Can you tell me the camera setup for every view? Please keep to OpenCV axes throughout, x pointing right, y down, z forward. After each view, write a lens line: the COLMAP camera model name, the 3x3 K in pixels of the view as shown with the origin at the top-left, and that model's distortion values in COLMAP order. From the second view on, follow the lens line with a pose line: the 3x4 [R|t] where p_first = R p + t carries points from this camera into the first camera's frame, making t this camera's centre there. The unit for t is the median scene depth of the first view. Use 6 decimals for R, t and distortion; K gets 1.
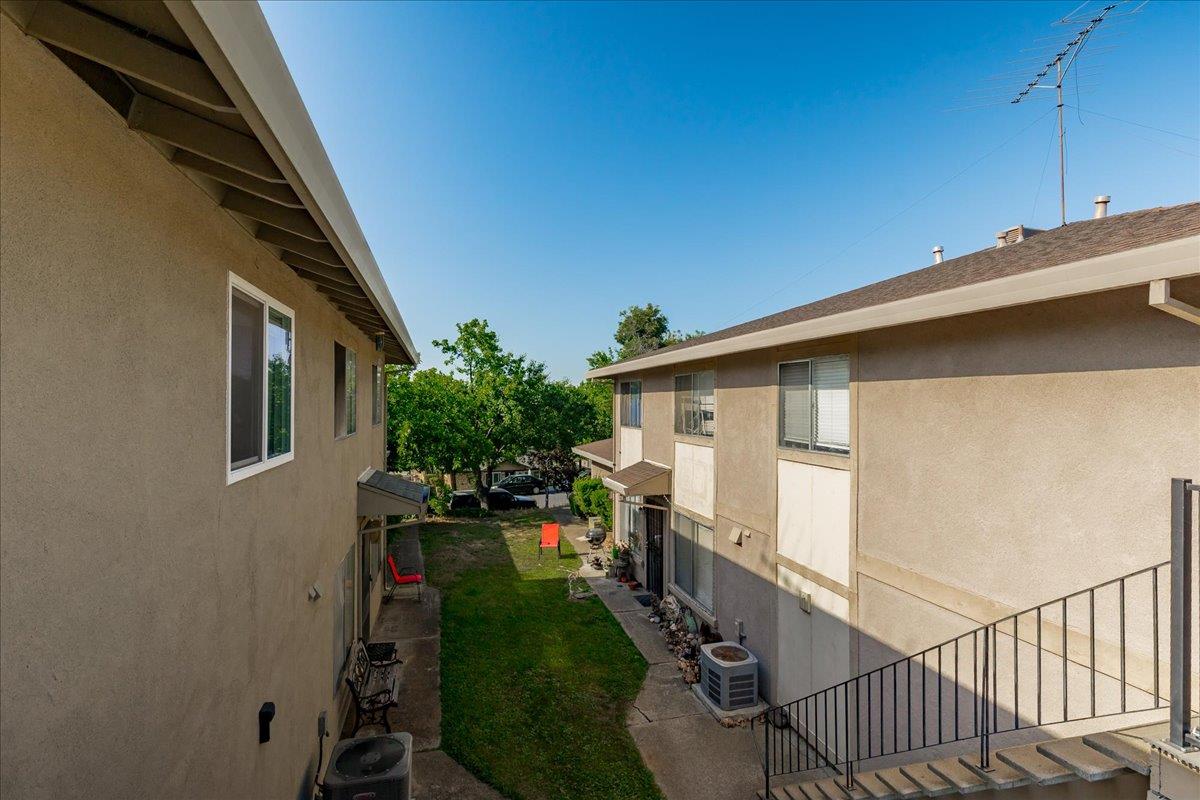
lens RADIAL K [[587.3, 0, 597.5], [0, 587.3, 395.1], [0, 0, 1]] dist [-0.002887, 0.001339]
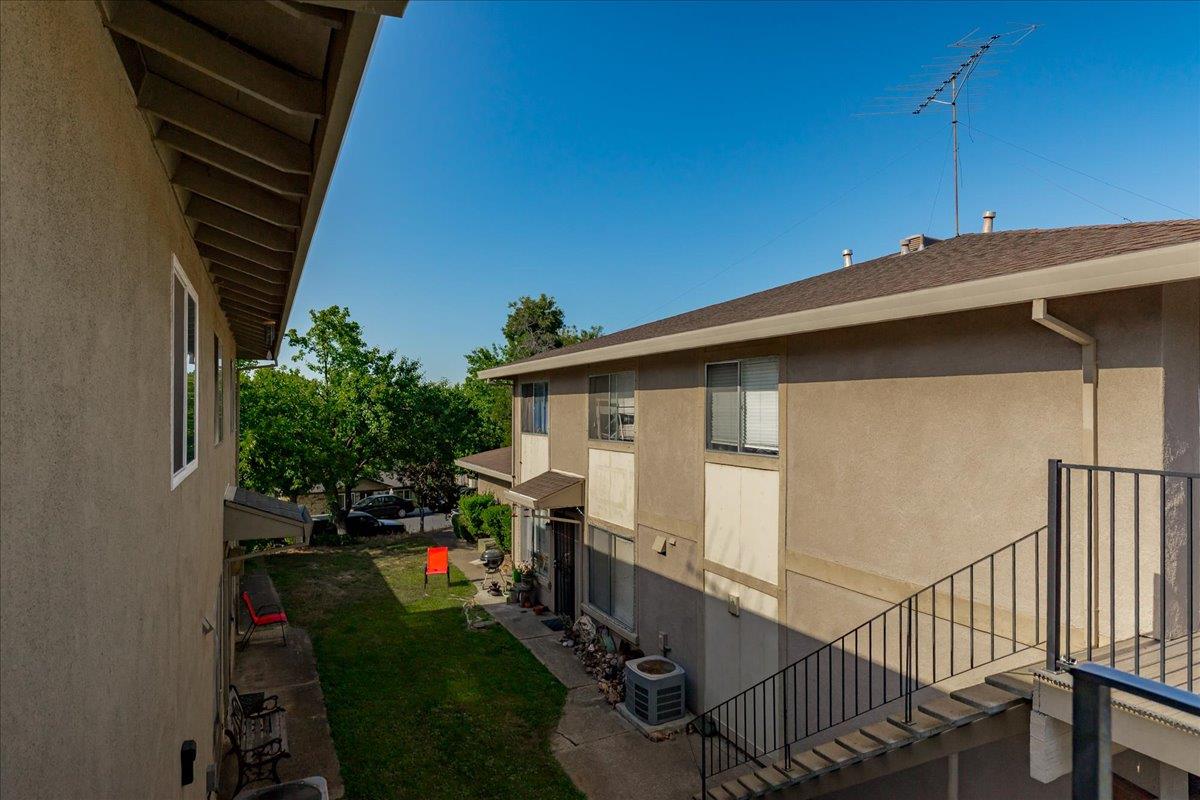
lens RADIAL K [[681.1, 0, 624.3], [0, 681.1, 401.8], [0, 0, 1]] dist [-0.005433, 0.000683]
pose [[0.974660, 0.001059, 0.223689, -0.063092], [-0.001682, 0.999995, 0.002596, 0.004549], [-0.223685, -0.002907, 0.974657, -0.058600]]
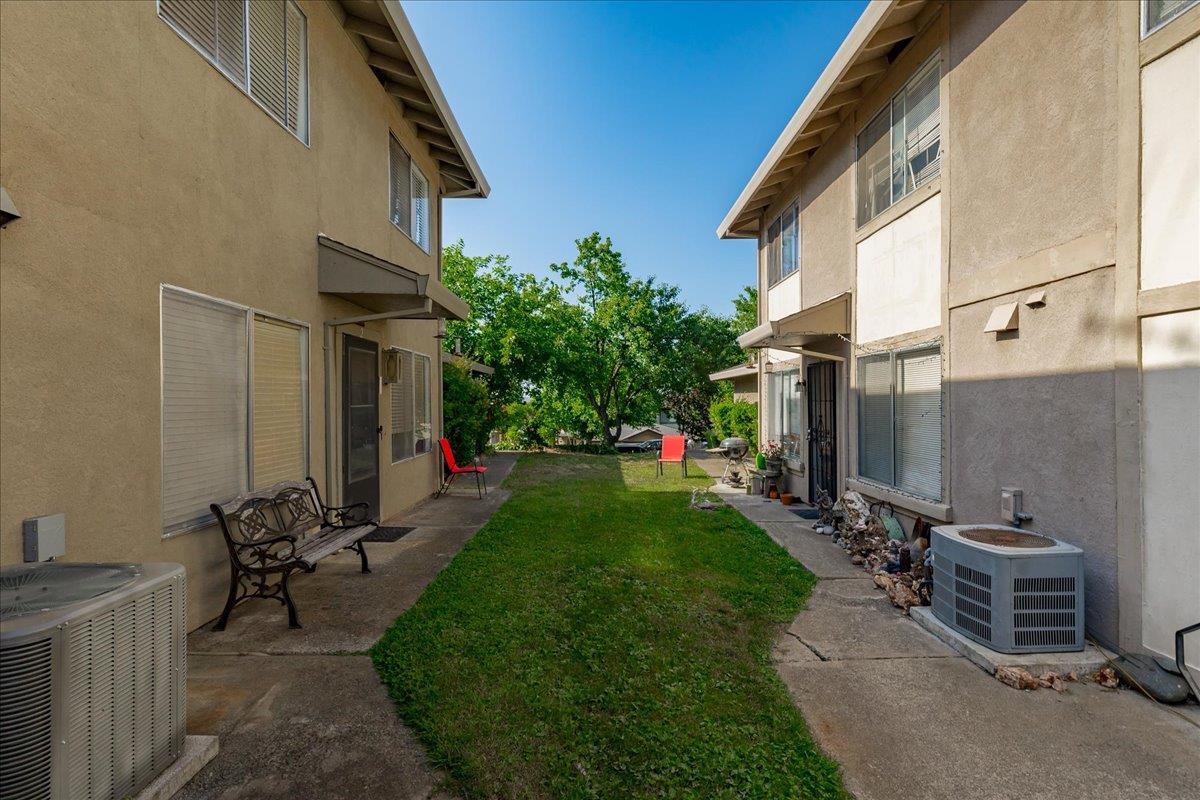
lens RADIAL K [[593.4, 0, 602.4], [0, 593.4, 397.5], [0, 0, 1]] dist [-0.000611, -0.000233]
pose [[0.970434, -0.007914, -0.241235, 0.027674], [0.011278, 0.999857, 0.012569, 0.274486], [0.241101, -0.014918, 0.970385, 0.406938]]
